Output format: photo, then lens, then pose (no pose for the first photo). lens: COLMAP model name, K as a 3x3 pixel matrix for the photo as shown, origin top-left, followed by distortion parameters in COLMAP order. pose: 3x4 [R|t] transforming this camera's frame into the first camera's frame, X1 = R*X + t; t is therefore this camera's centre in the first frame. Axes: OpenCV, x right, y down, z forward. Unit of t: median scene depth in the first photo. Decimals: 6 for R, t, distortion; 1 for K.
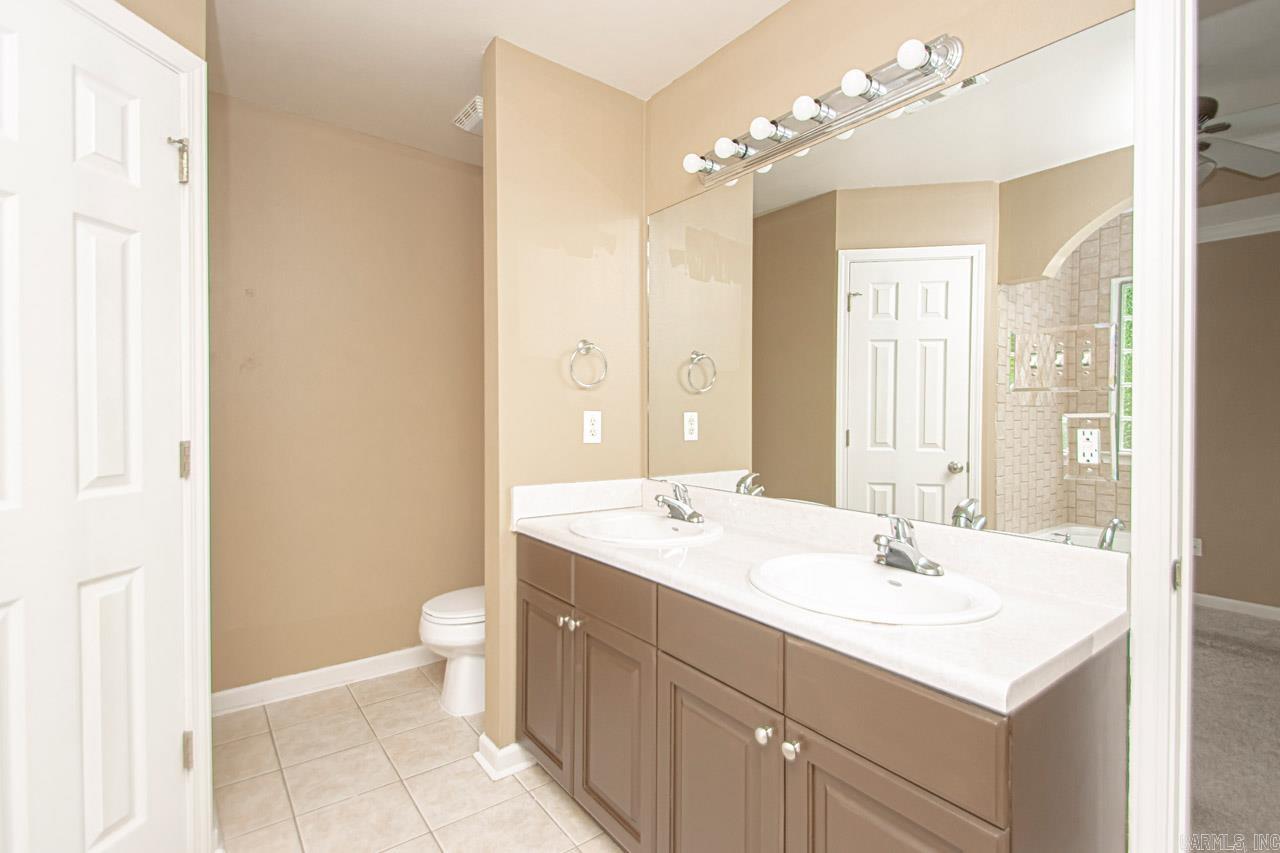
lens RADIAL K [[589.7, 0, 639.9], [0, 589.7, 421.2], [0, 0, 1]] dist [0.012650, -0.000397]
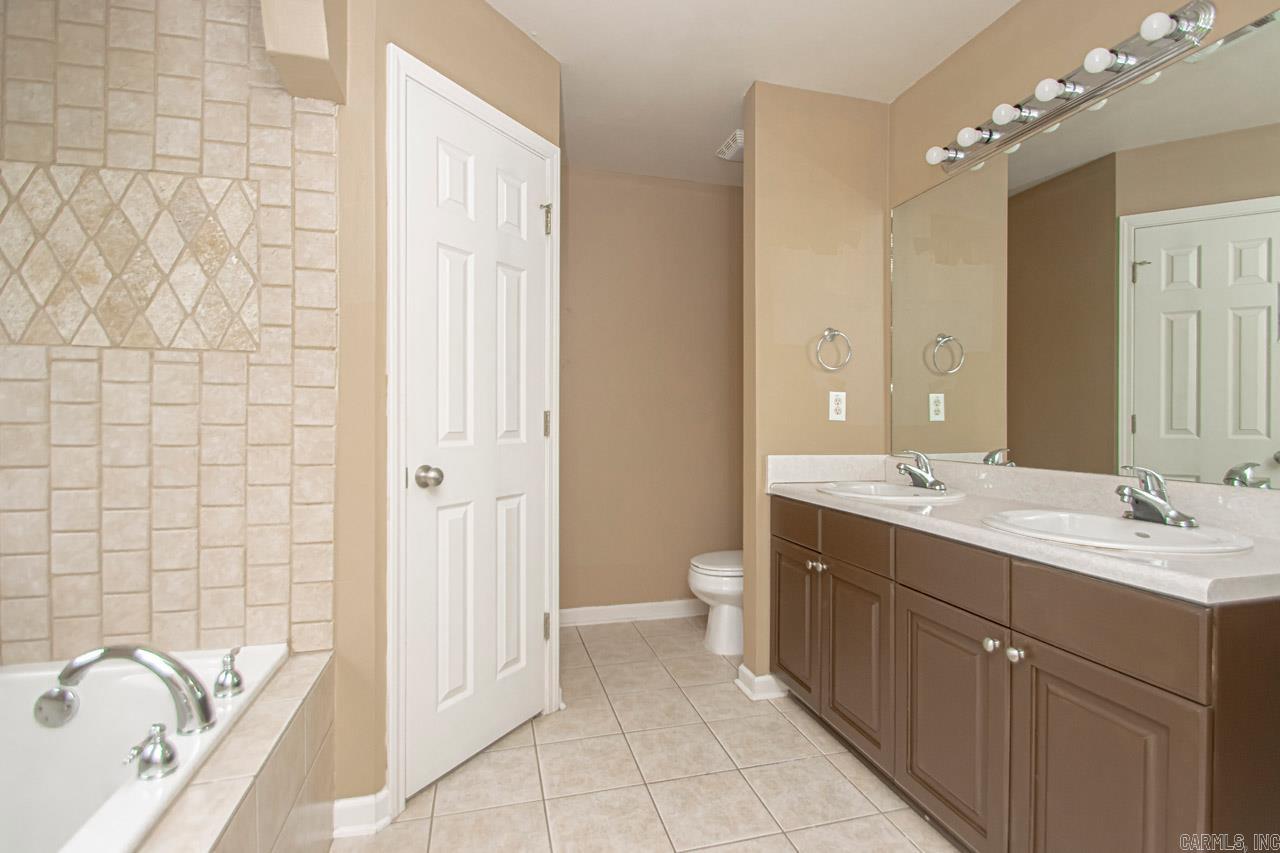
lens RADIAL K [[587.1, 0, 657.8], [0, 587.1, 429.1], [0, 0, 1]] dist [0.025073, -0.020104]
pose [[0.930041, 0.000291, -0.367456, 0.014582], [0.001167, 0.999992, 0.003745, 0.055239], [0.367455, -0.003912, 0.930033, -0.182984]]
